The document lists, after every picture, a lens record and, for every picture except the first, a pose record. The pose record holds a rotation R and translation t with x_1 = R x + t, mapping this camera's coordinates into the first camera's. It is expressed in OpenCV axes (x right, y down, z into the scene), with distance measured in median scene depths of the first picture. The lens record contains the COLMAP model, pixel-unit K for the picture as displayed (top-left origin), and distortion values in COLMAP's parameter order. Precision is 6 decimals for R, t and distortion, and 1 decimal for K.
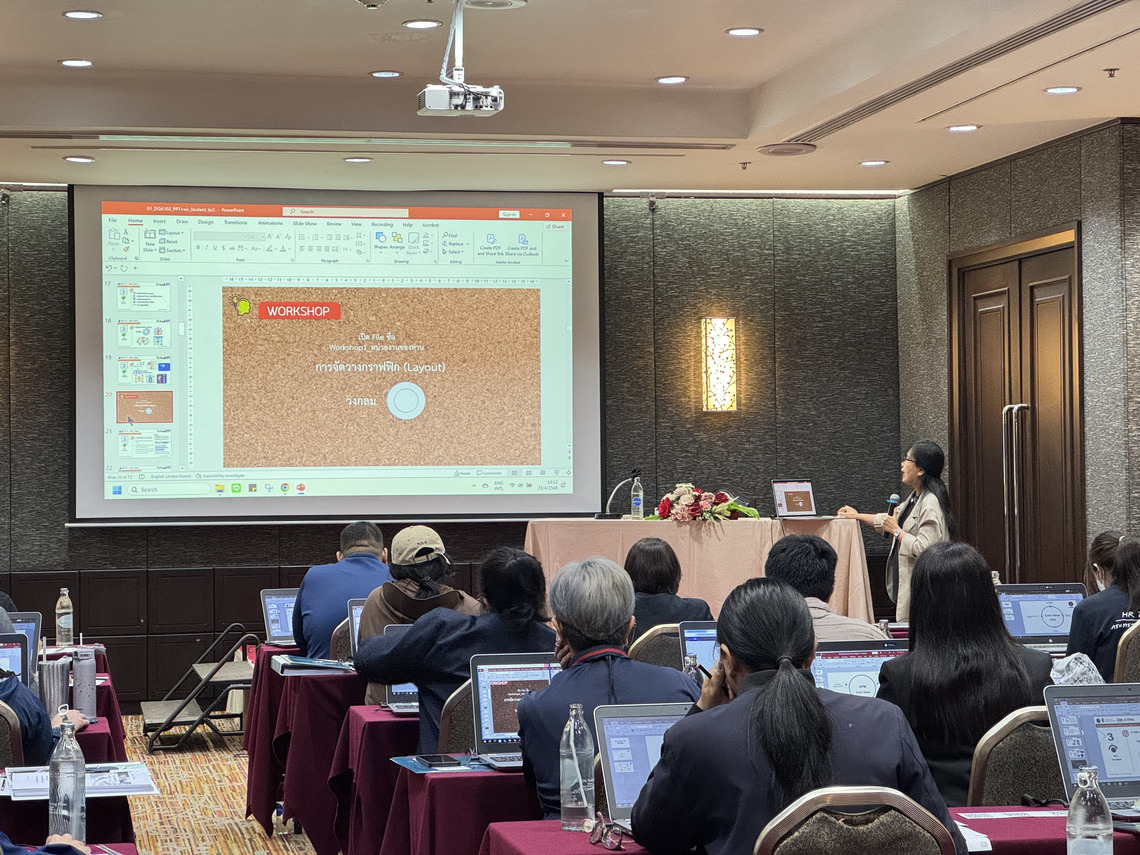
lens RADIAL K [[2538.3, 0, 570.0], [0, 2538.3, 427.5], [0, 0, 1]] dist [-0.048059, 3.620408]
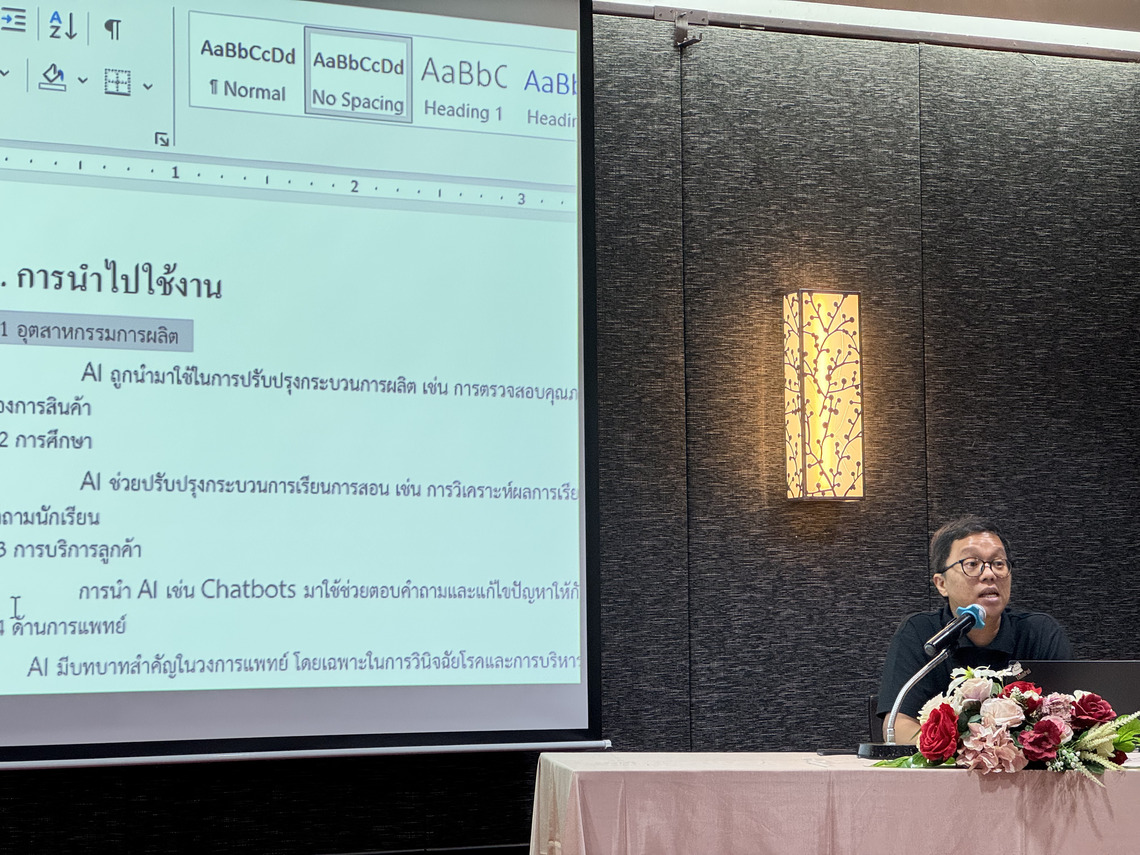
lens RADIAL K [[2568.1, 0, 570.0], [0, 2568.1, 427.5], [0, 0, 1]] dist [-0.112236, 6.259618]
pose [[0.973865, 0.019244, 0.226312, -0.088076], [-0.005065, 0.997997, -0.063065, 0.009829], [-0.227073, 0.060270, 0.972011, 0.566957]]
